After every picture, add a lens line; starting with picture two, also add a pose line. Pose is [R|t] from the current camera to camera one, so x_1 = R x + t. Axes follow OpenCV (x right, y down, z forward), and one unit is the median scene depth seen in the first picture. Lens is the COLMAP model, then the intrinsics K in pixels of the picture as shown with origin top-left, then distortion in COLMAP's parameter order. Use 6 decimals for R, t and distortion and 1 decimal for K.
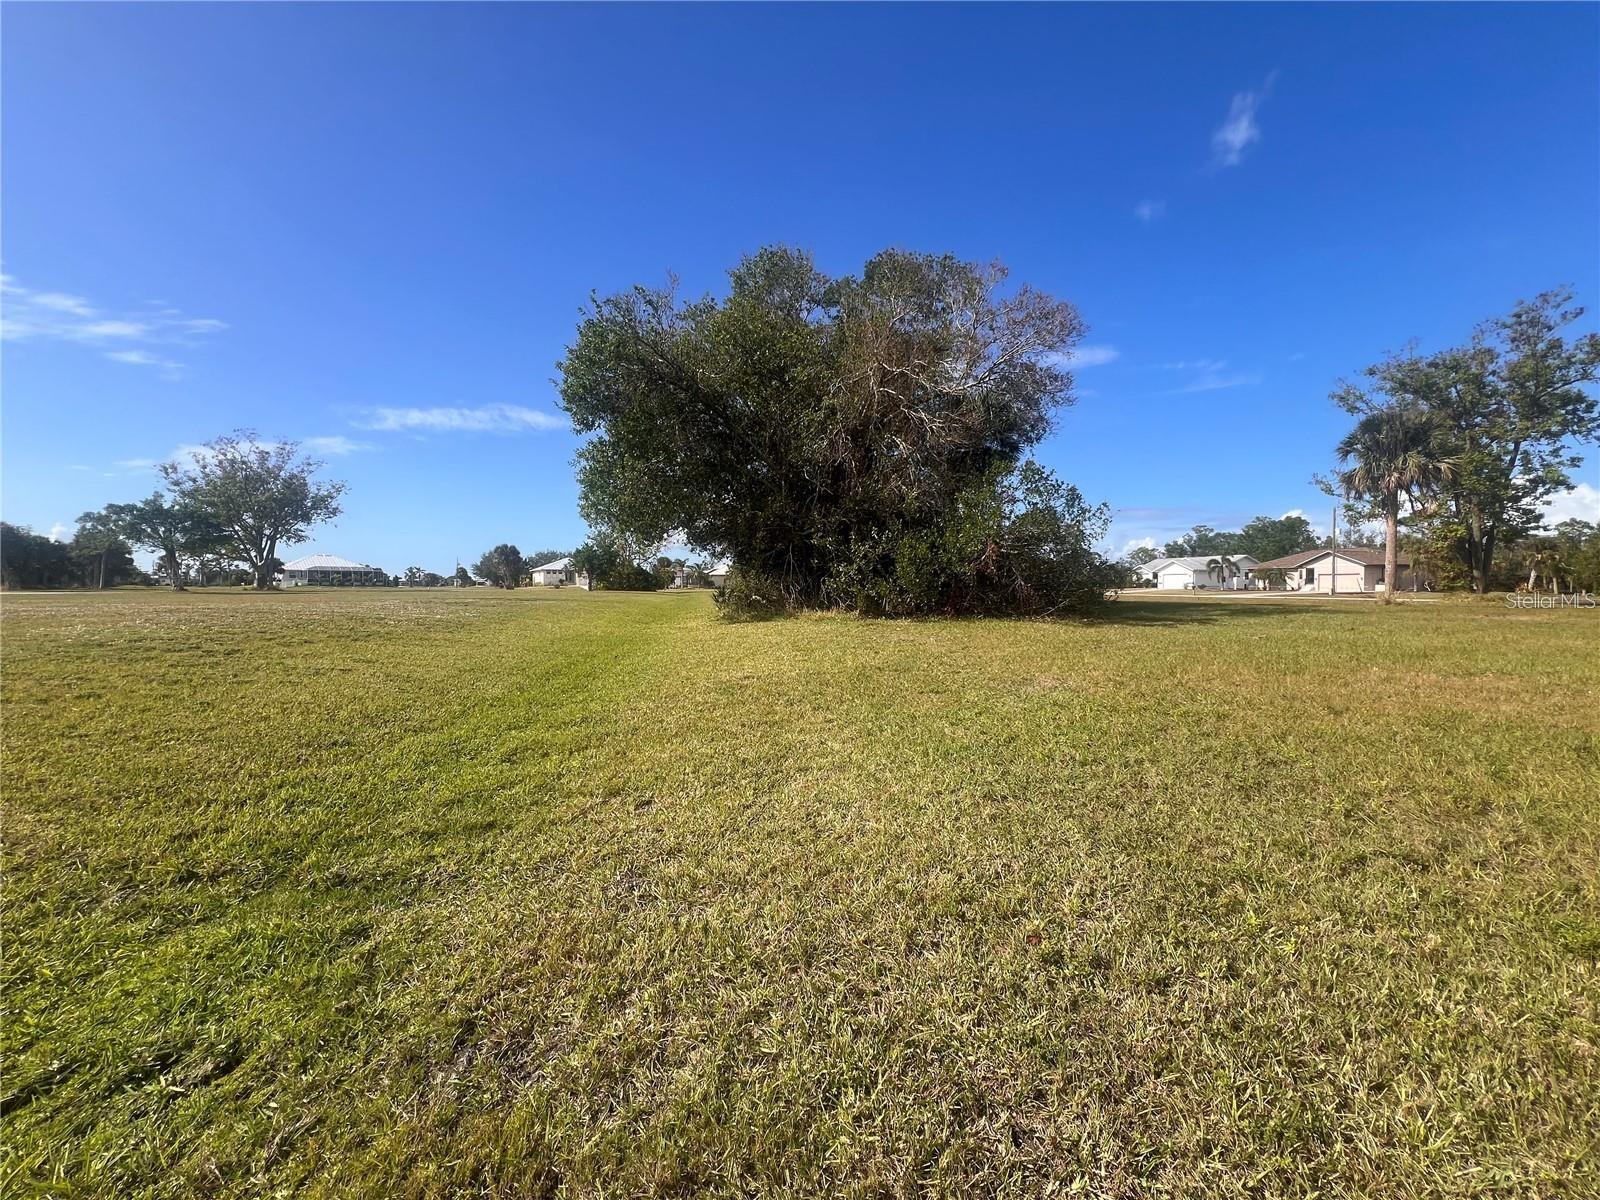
lens RADIAL K [[640.3, 0, 801.0], [0, 640.3, 599.4], [0, 0, 1]] dist [-0.001906, 0.000523]
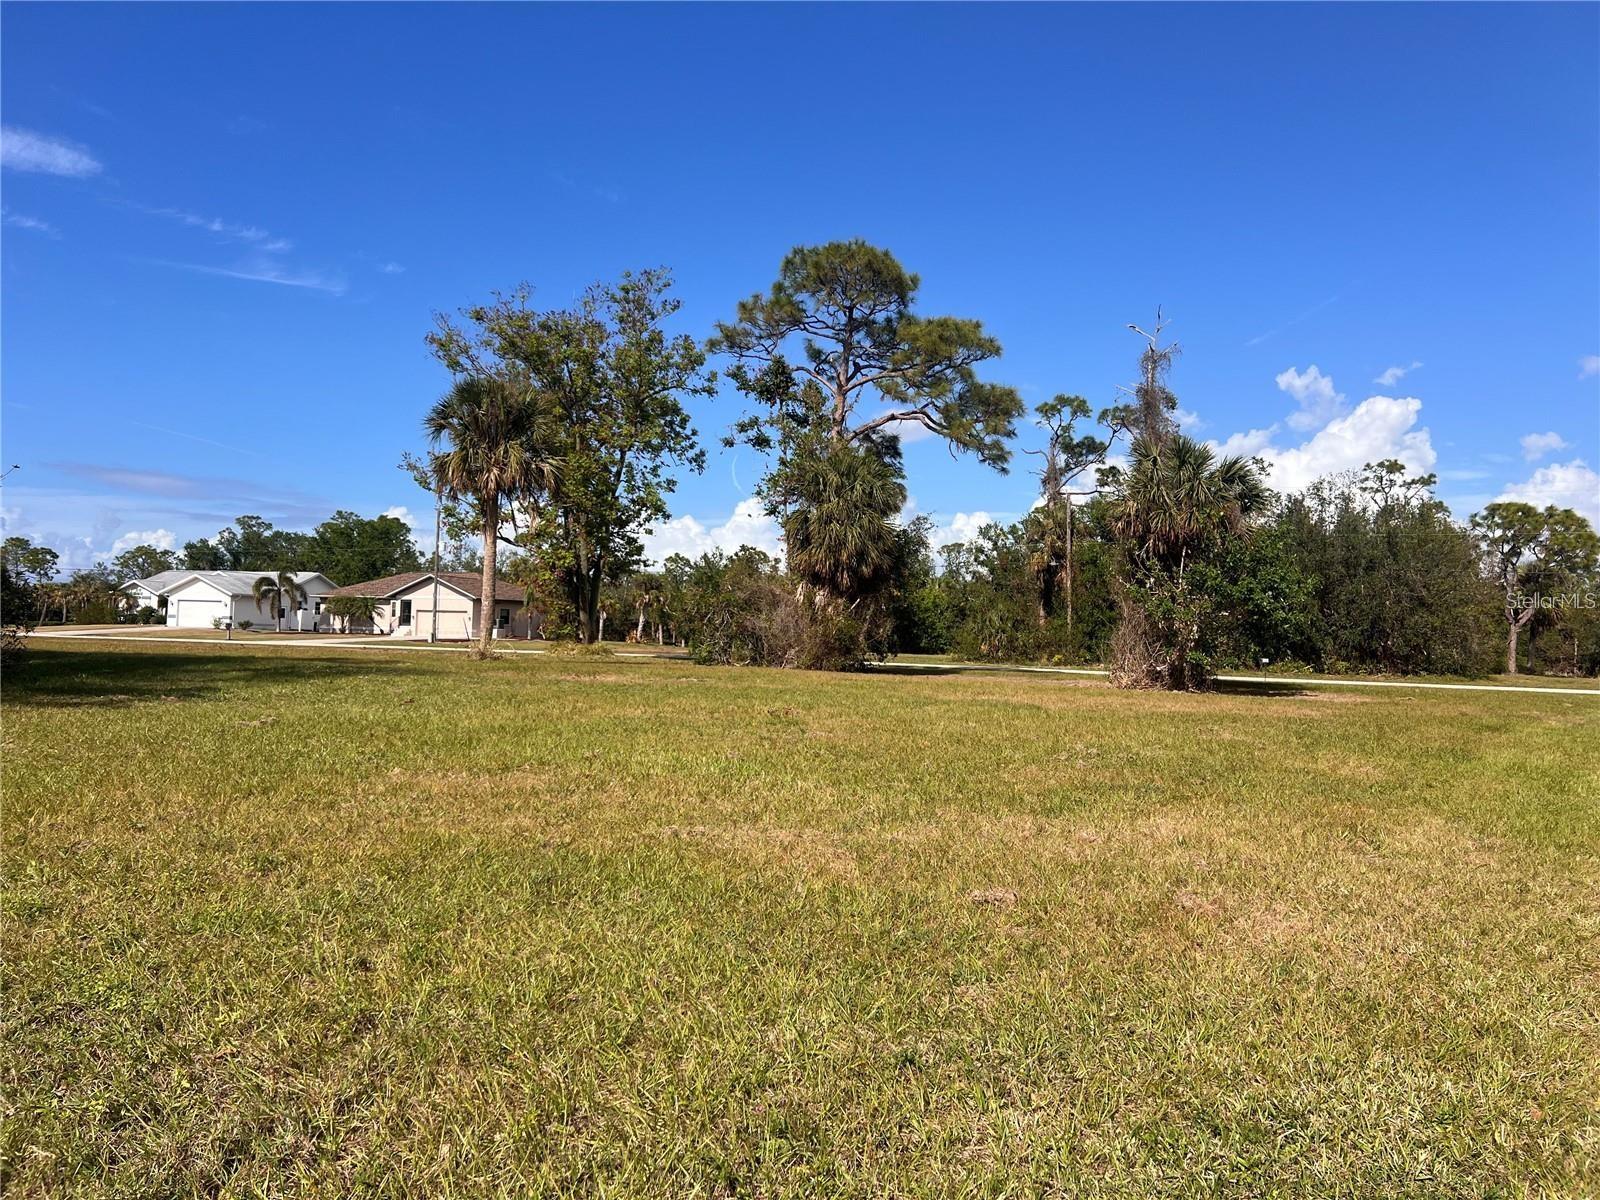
lens RADIAL K [[1203.2, 0, 812.4], [0, 1203.2, 590.1], [0, 0, 1]] dist [0.064814, -0.071084]
pose [[0.548825, 0.049843, 0.834450, 0.027122], [-0.011760, 0.998582, -0.051913, -0.002286], [-0.835854, 0.018677, 0.548633, 0.001520]]
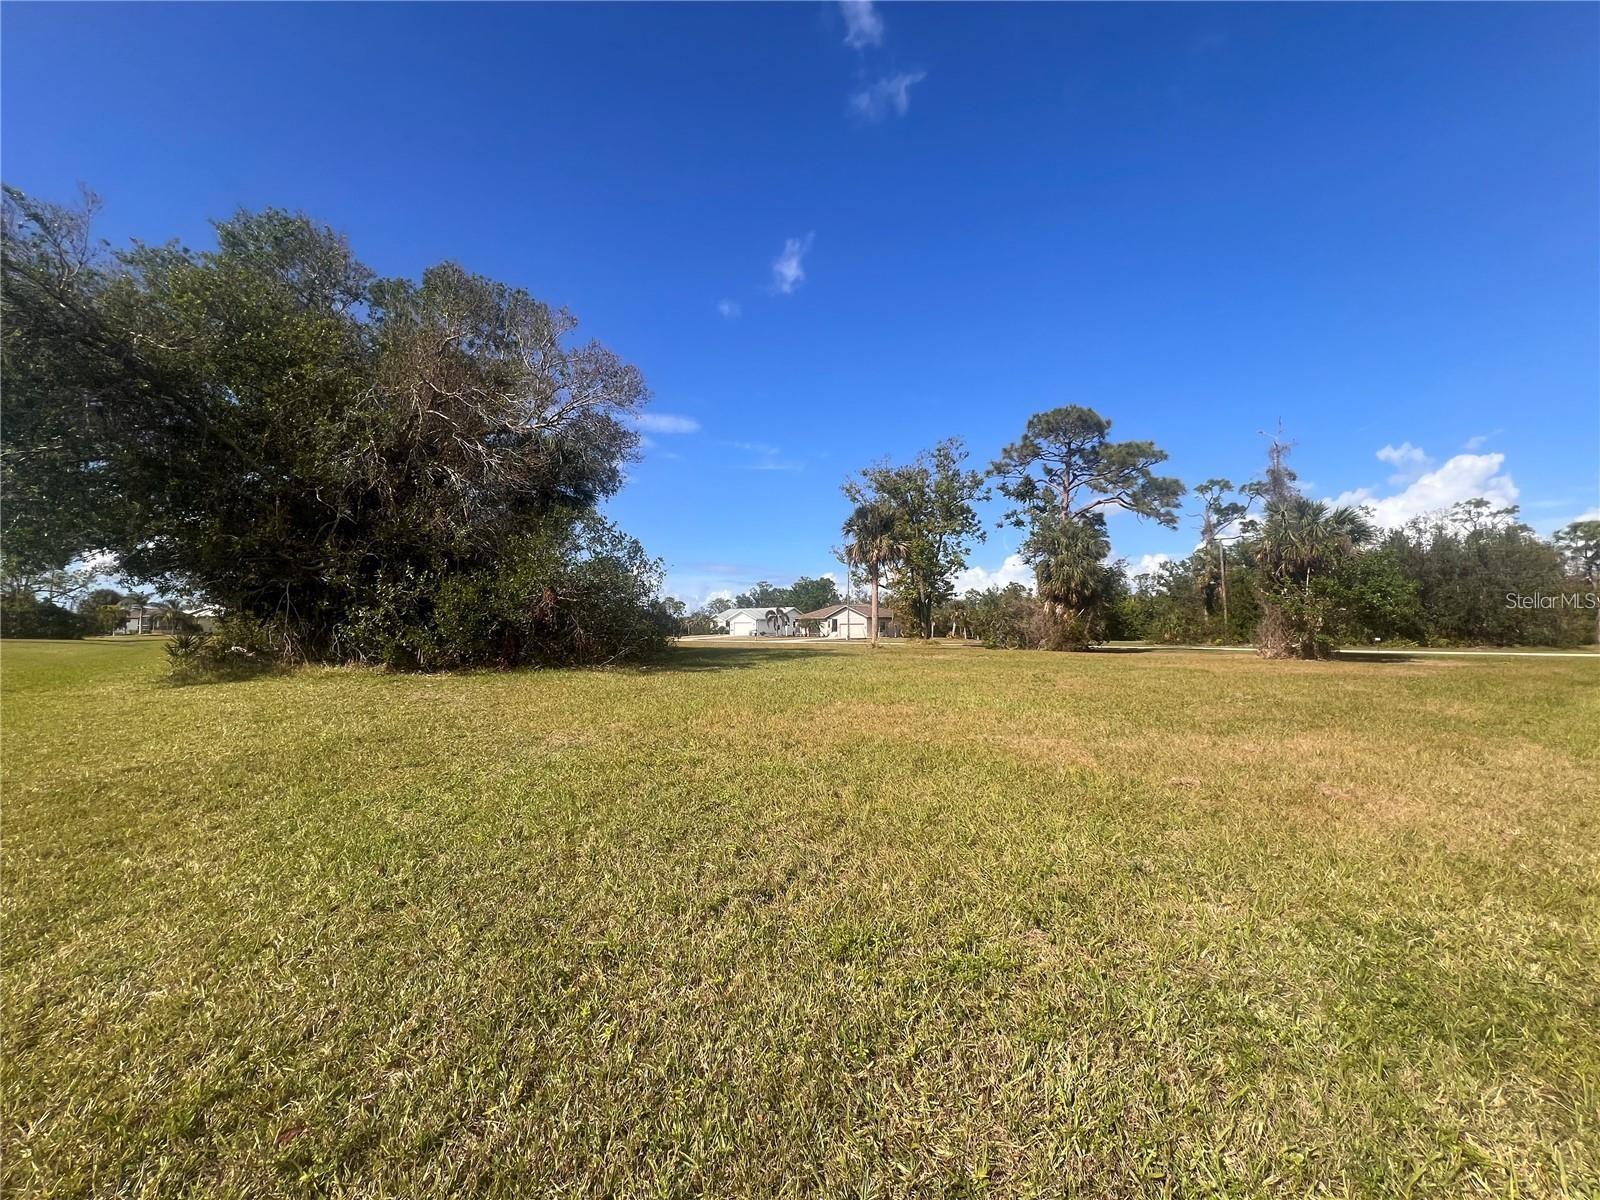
lens RADIAL K [[640.3, 0, 801.0], [0, 640.3, 599.4], [0, 0, 1]] dist [-0.001906, 0.000523]
pose [[0.817598, 0.032000, 0.574900, 0.023375], [0.009513, 0.997567, -0.069056, -0.001773], [-0.575711, 0.061929, 0.815305, 0.000951]]
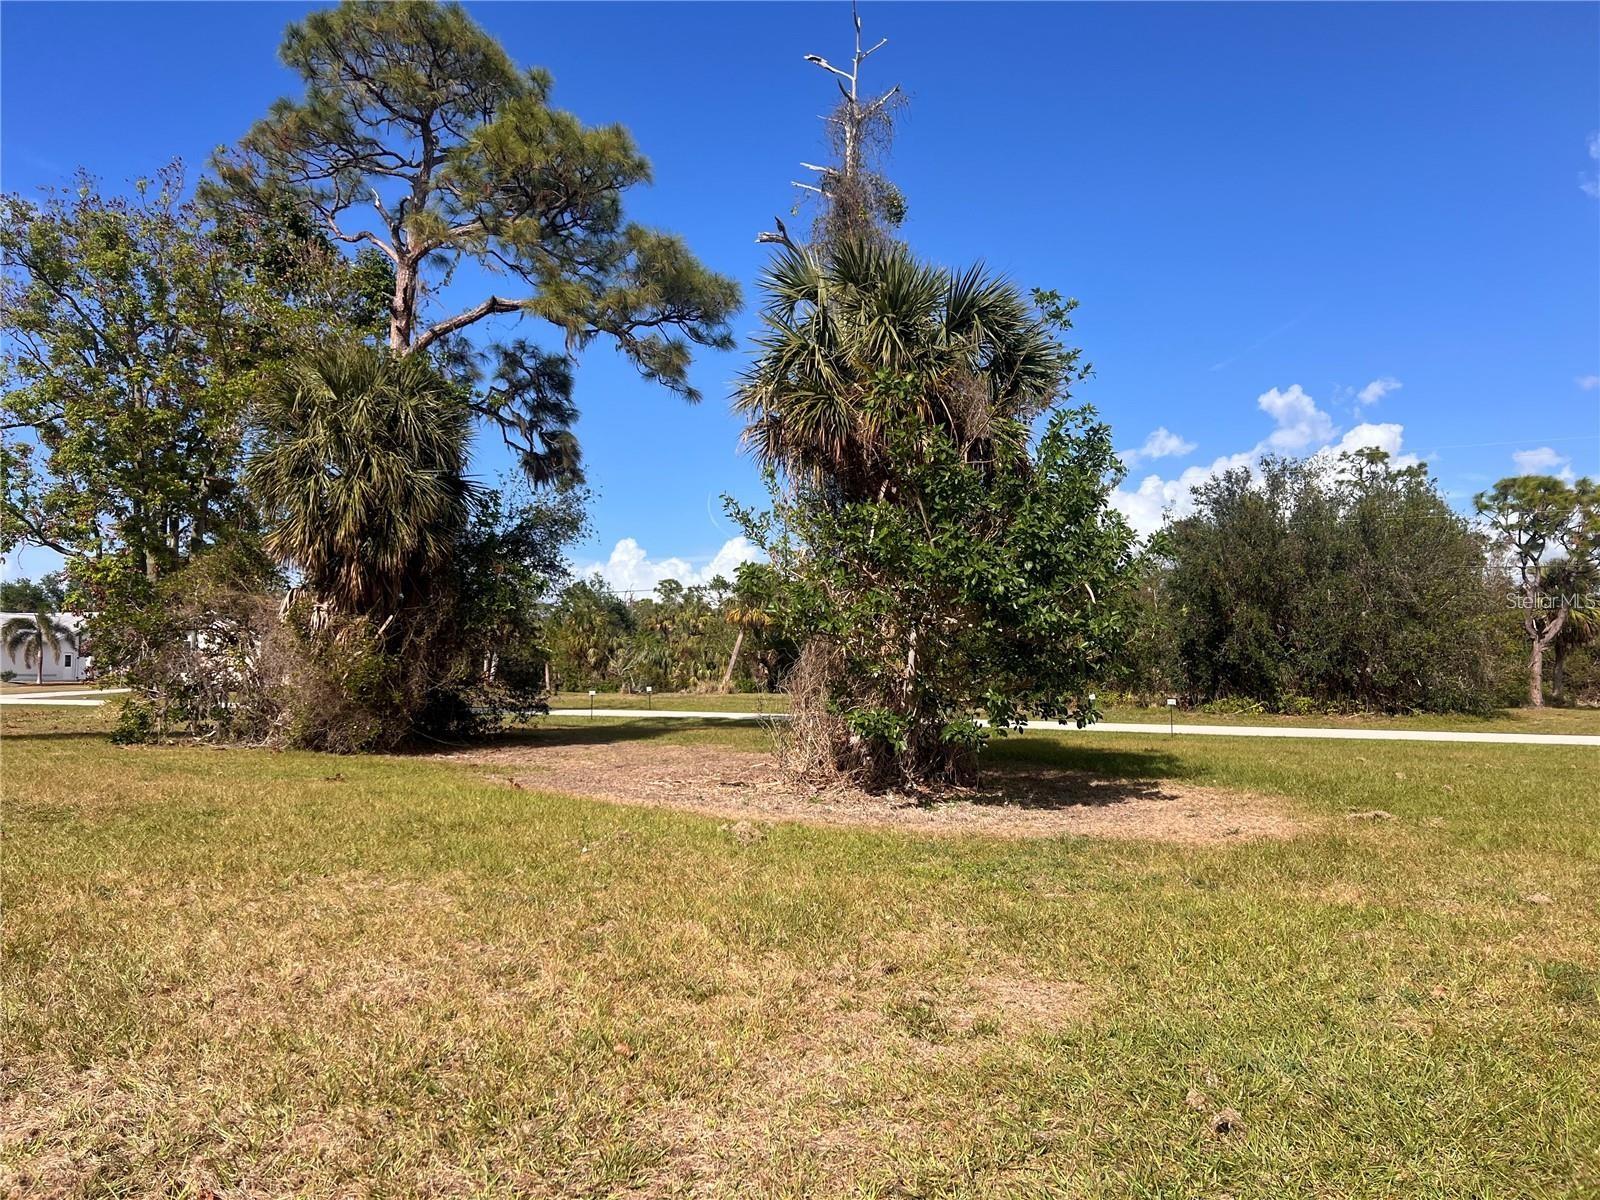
lens RADIAL K [[1200.8, 0, 800.0], [0, 1200.8, 600.0], [0, 0, 1]] dist [0.069134, -0.070891]
pose [[0.554139, 0.055150, 0.830595, 0.566343], [0.009727, 0.997306, -0.072708, -0.013030], [-0.832367, 0.048369, 0.552110, 0.060792]]
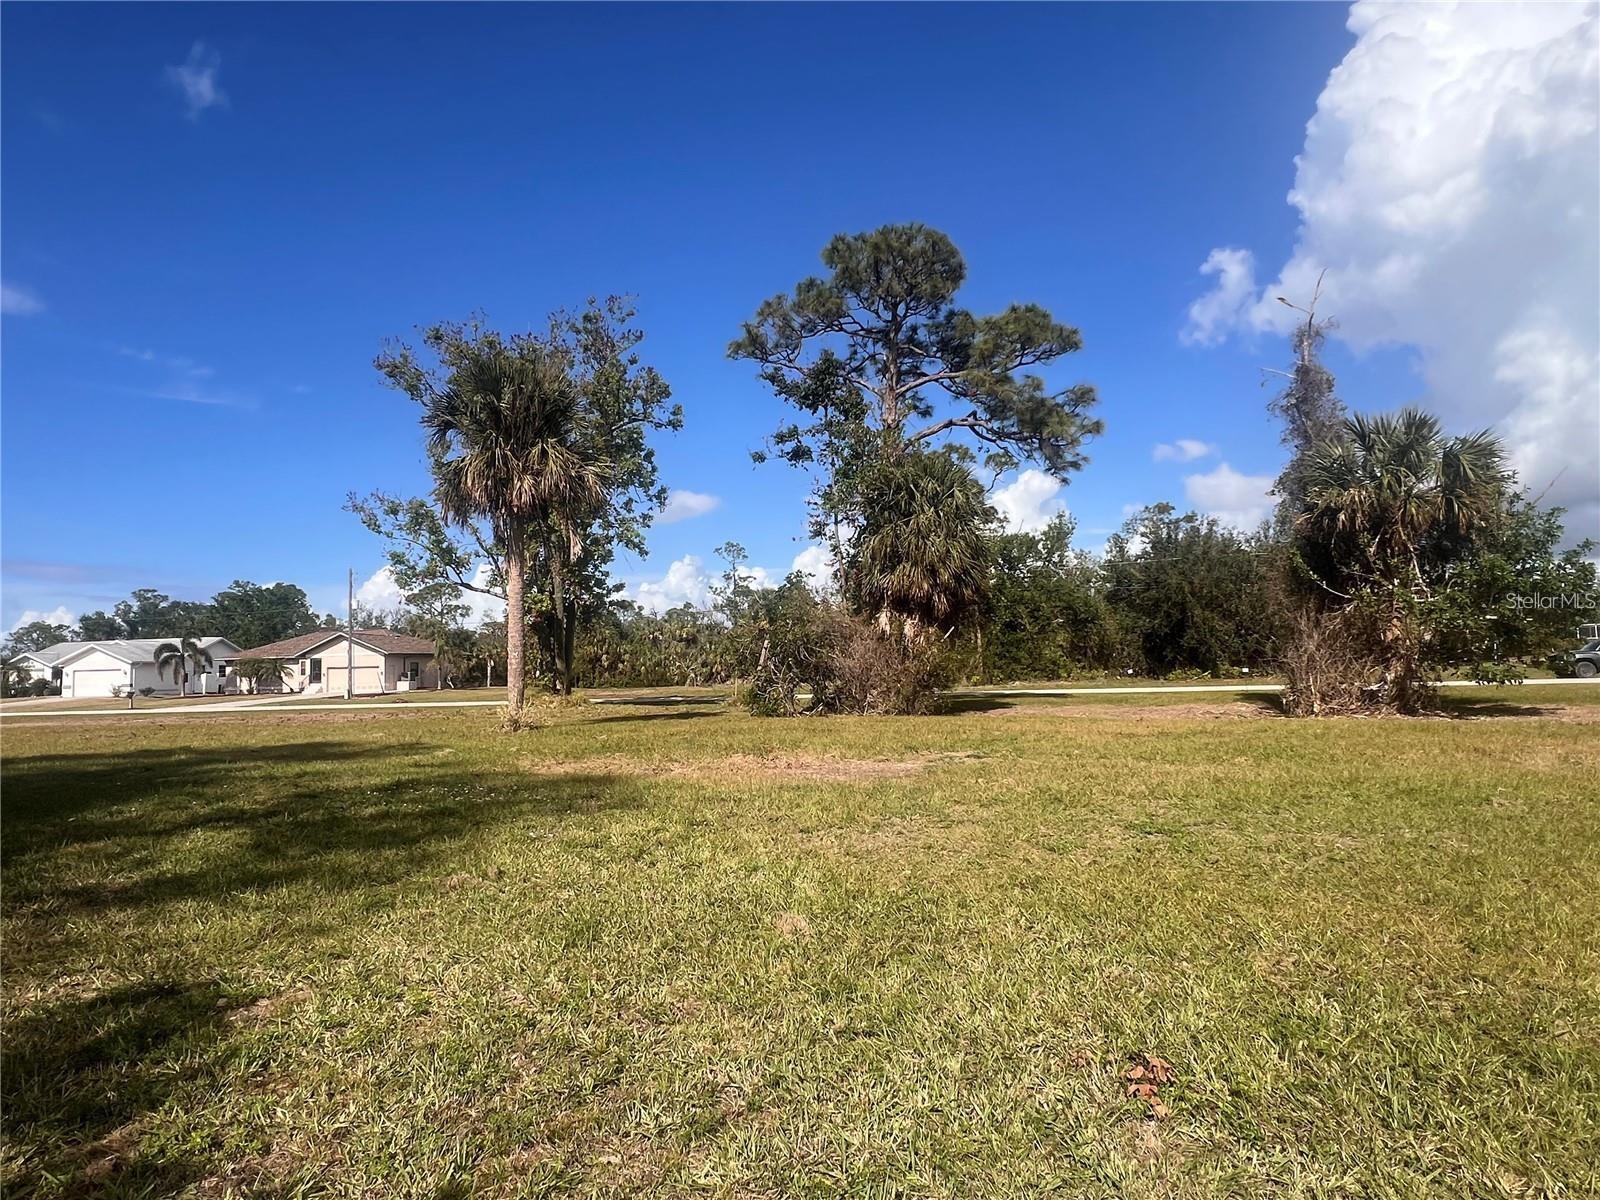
lens RADIAL K [[927.9, 0, 800.0], [0, 927.9, 600.0], [0, 0, 1]] dist [-0.003825, -0.000154]
pose [[0.388672, 0.056547, 0.919639, 0.248594], [0.047085, 0.995592, -0.081117, -0.018613], [-0.920172, 0.074829, 0.384296, 0.391940]]
